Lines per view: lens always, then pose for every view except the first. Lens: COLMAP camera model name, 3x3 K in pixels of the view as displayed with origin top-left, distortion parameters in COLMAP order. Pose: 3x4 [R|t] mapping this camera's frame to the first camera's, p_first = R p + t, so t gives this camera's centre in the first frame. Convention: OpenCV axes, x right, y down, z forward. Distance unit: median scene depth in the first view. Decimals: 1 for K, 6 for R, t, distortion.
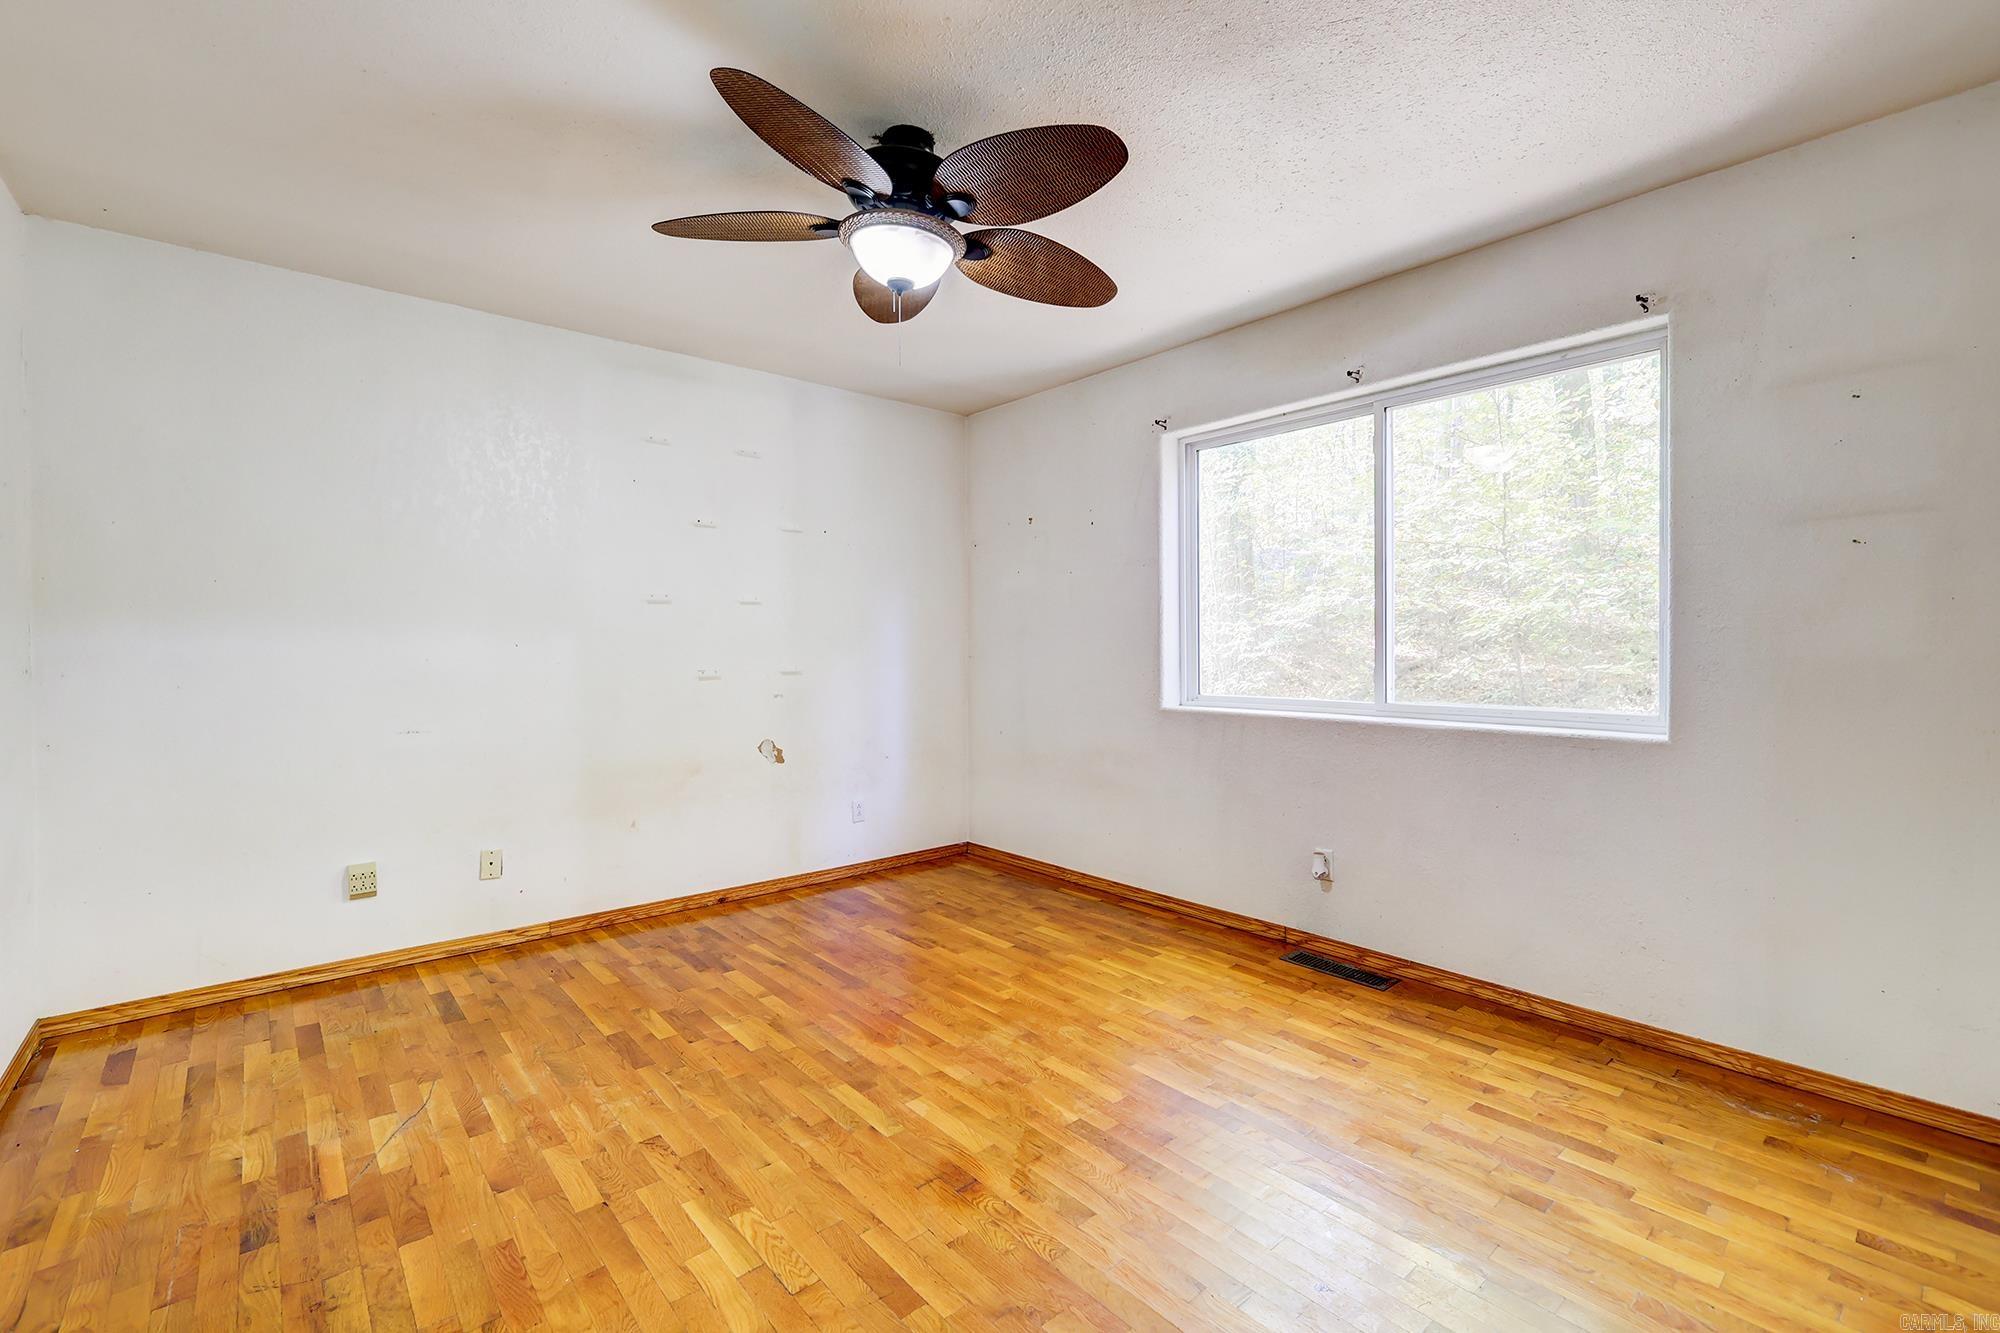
lens RADIAL K [[868.6, 0, 1006.2], [0, 868.6, 660.9], [0, 0, 1]] dist [0.003443, -0.000297]
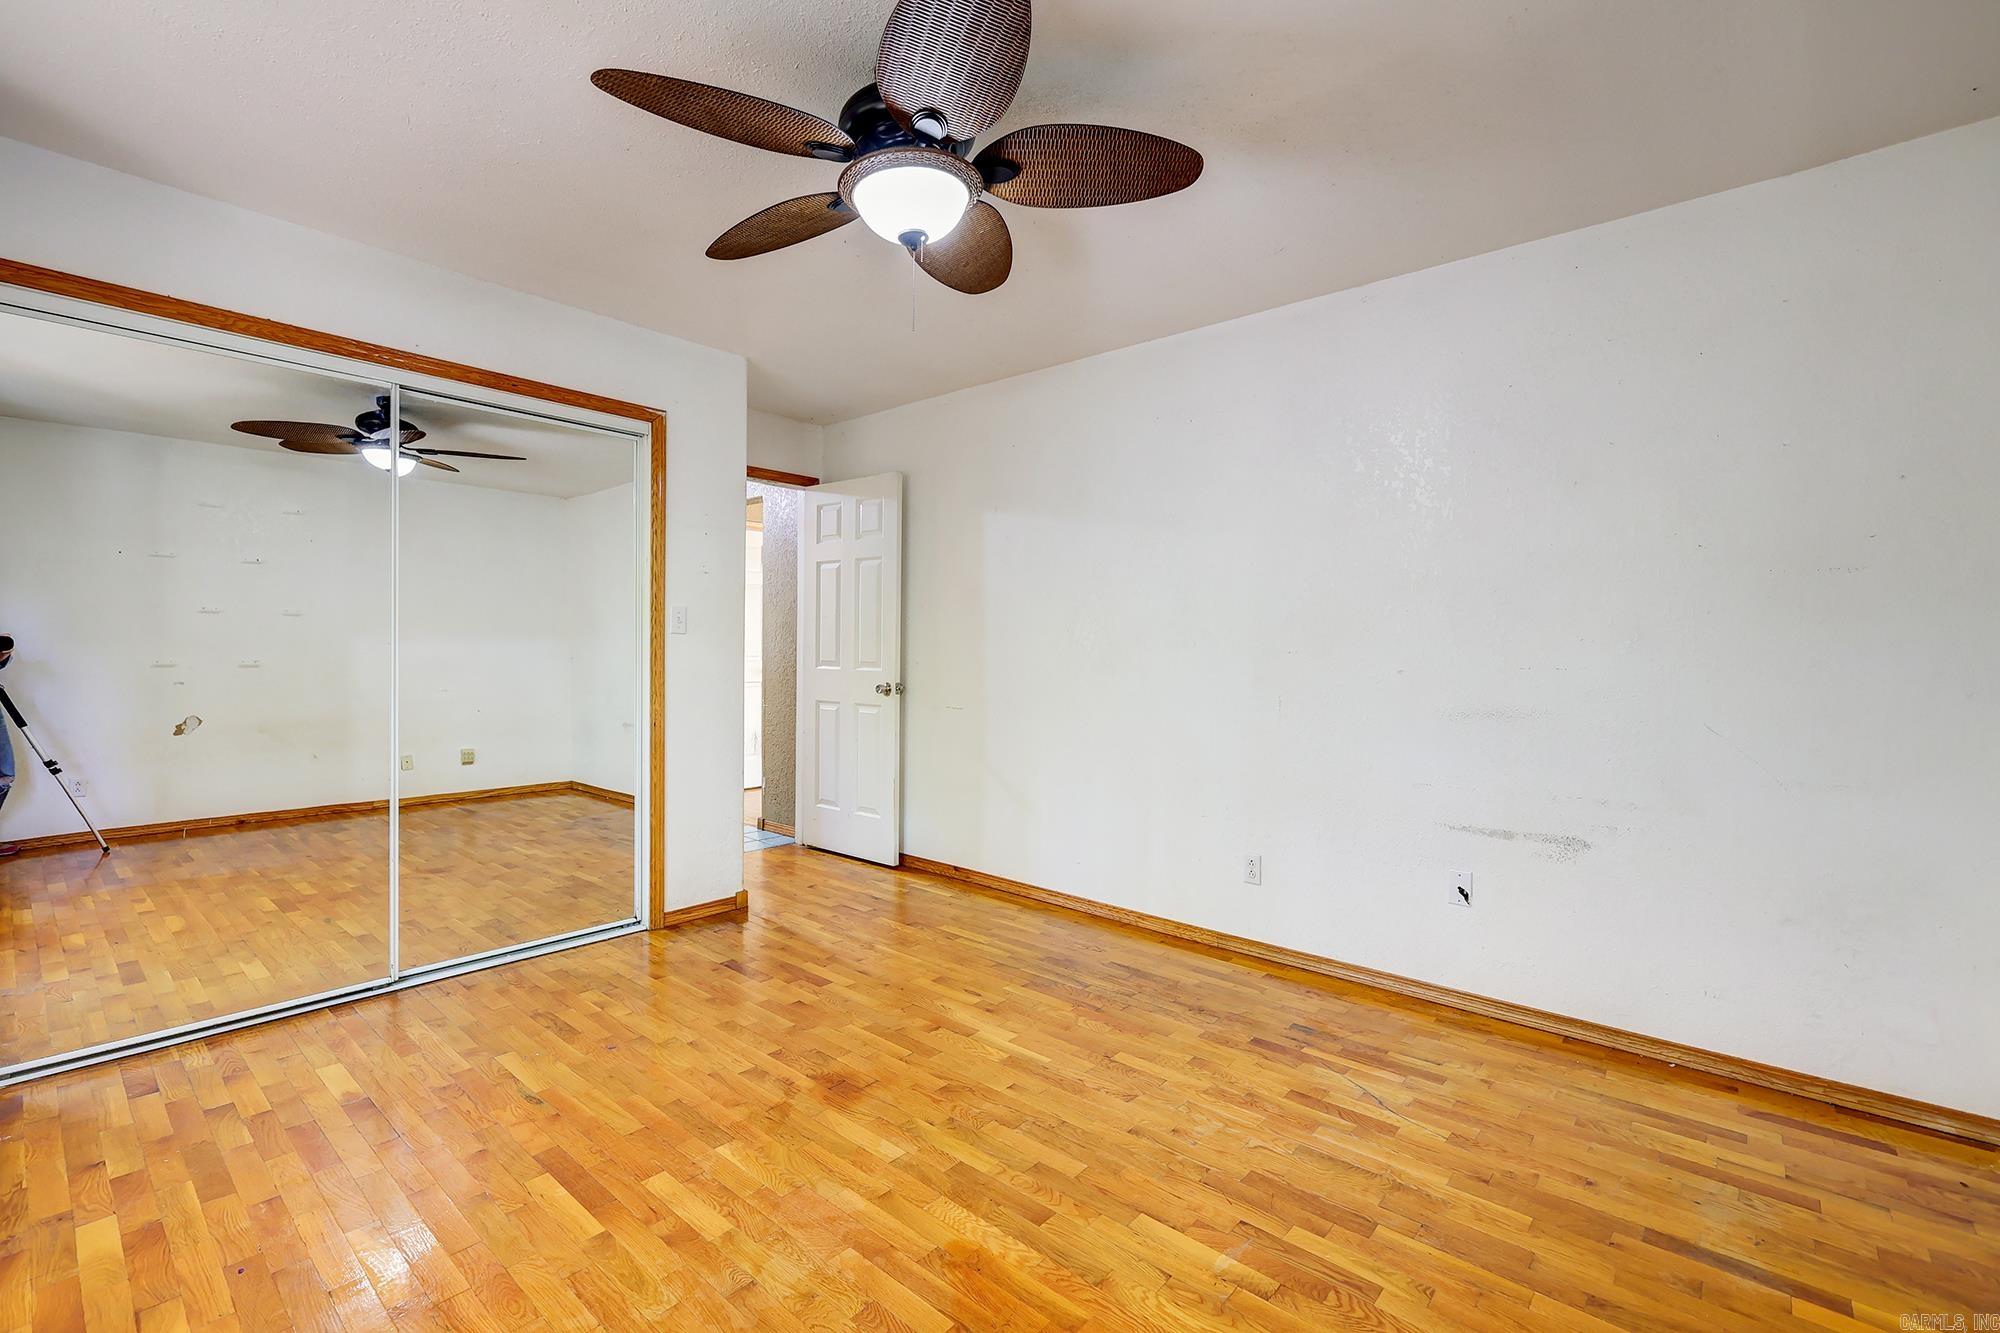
lens RADIAL K [[868.6, 0, 1006.2], [0, 868.6, 660.9], [0, 0, 1]] dist [0.003443, -0.000297]
pose [[-0.990326, 0.001115, -0.138758, -0.078958], [-0.004222, 0.999262, 0.038166, -0.031394], [0.138698, 0.038383, -0.989591, 1.581988]]
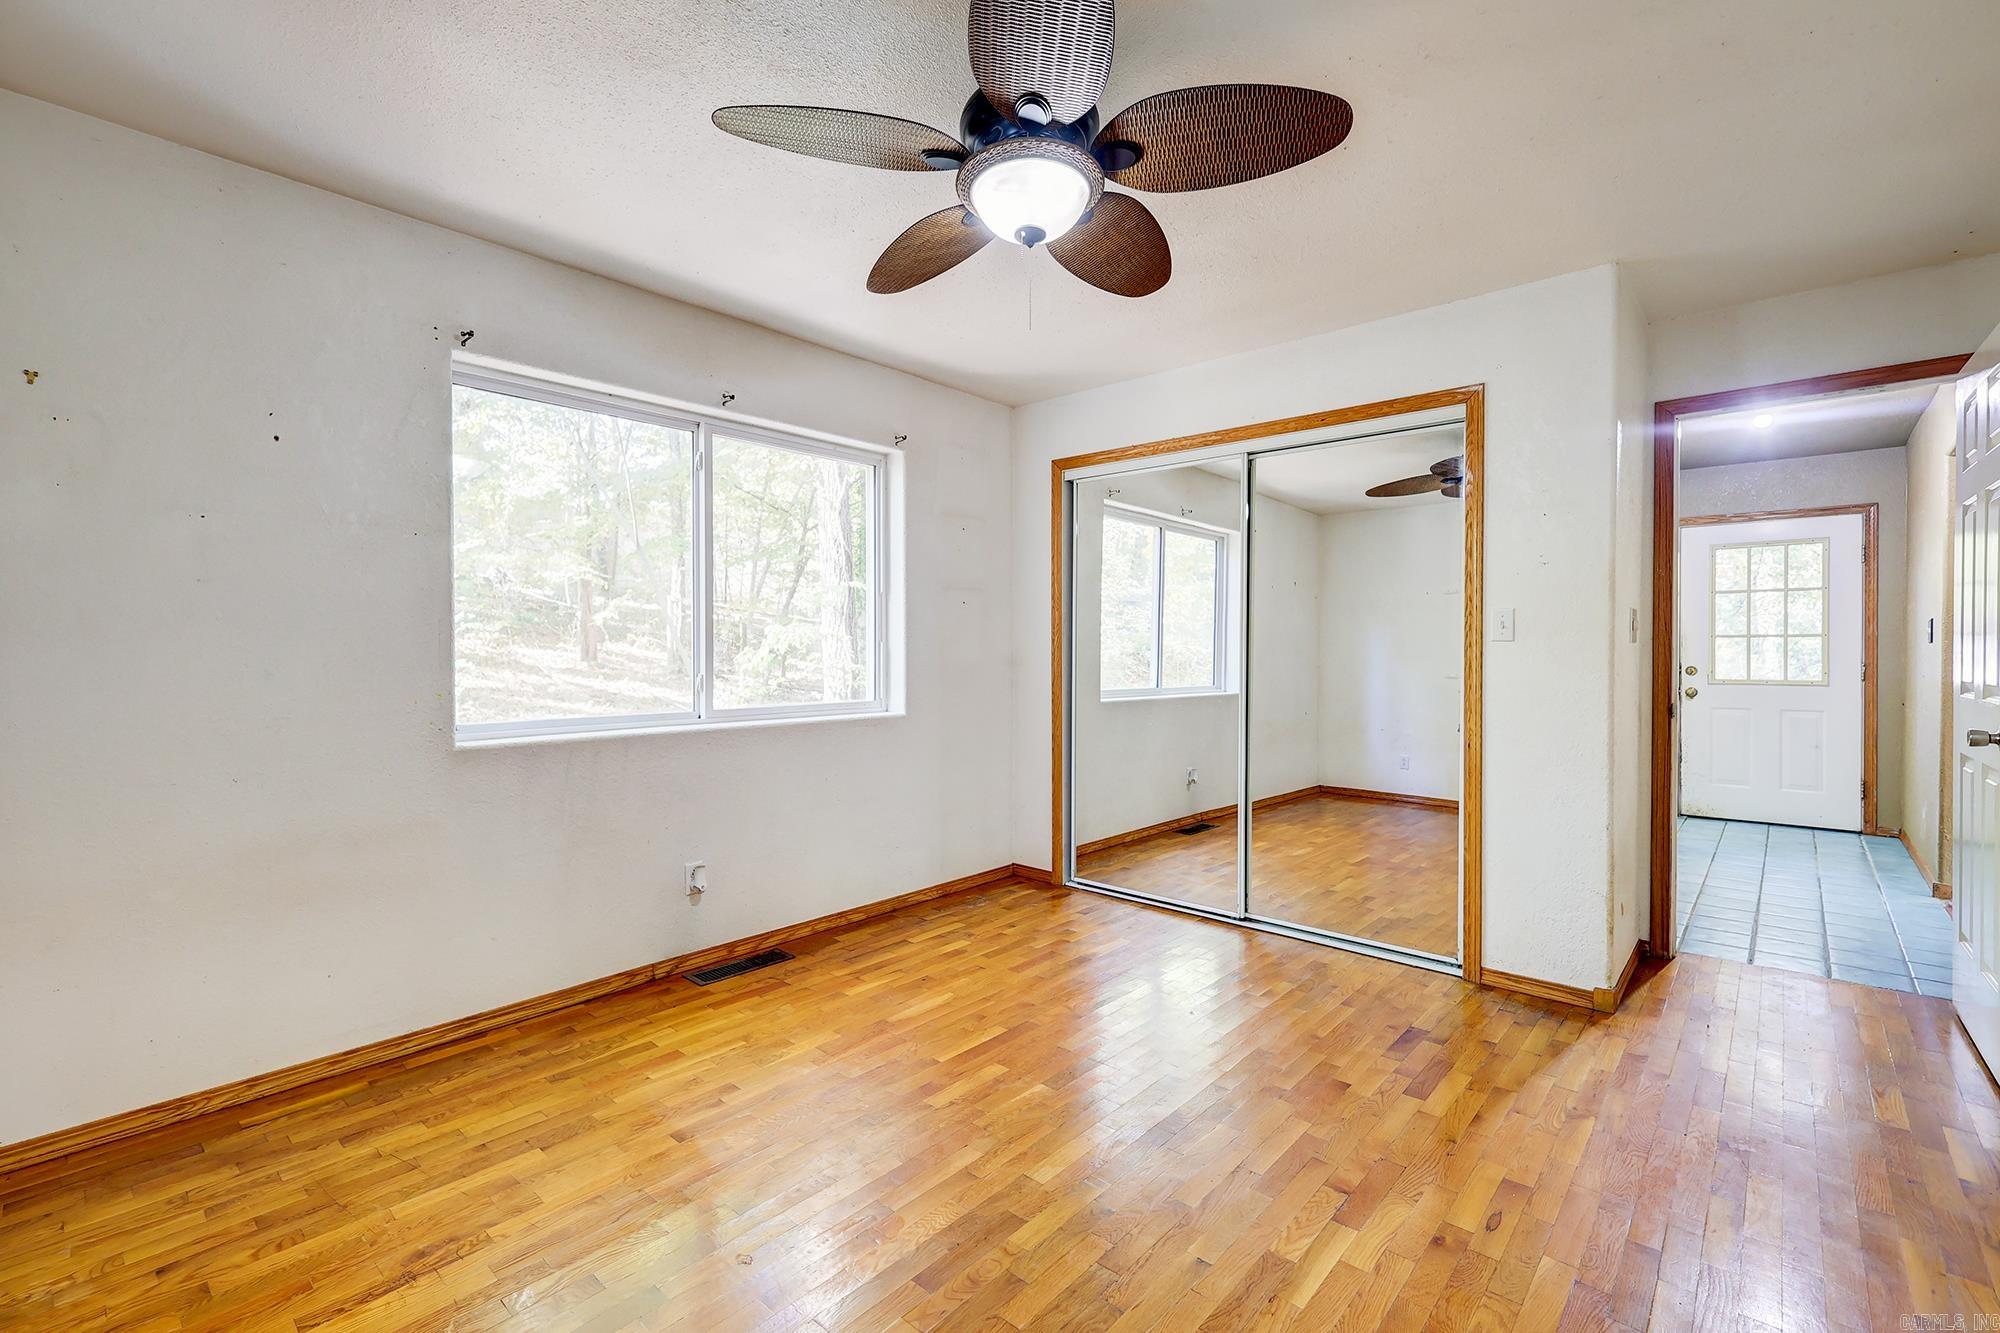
lens RADIAL K [[868.6, 0, 1006.2], [0, 868.6, 660.9], [0, 0, 1]] dist [0.003443, -0.000297]
pose [[-0.131974, -0.005850, 0.991236, -0.810625], [0.019160, 0.999781, 0.008451, -0.017240], [-0.991068, 0.020107, -0.131833, 0.954360]]
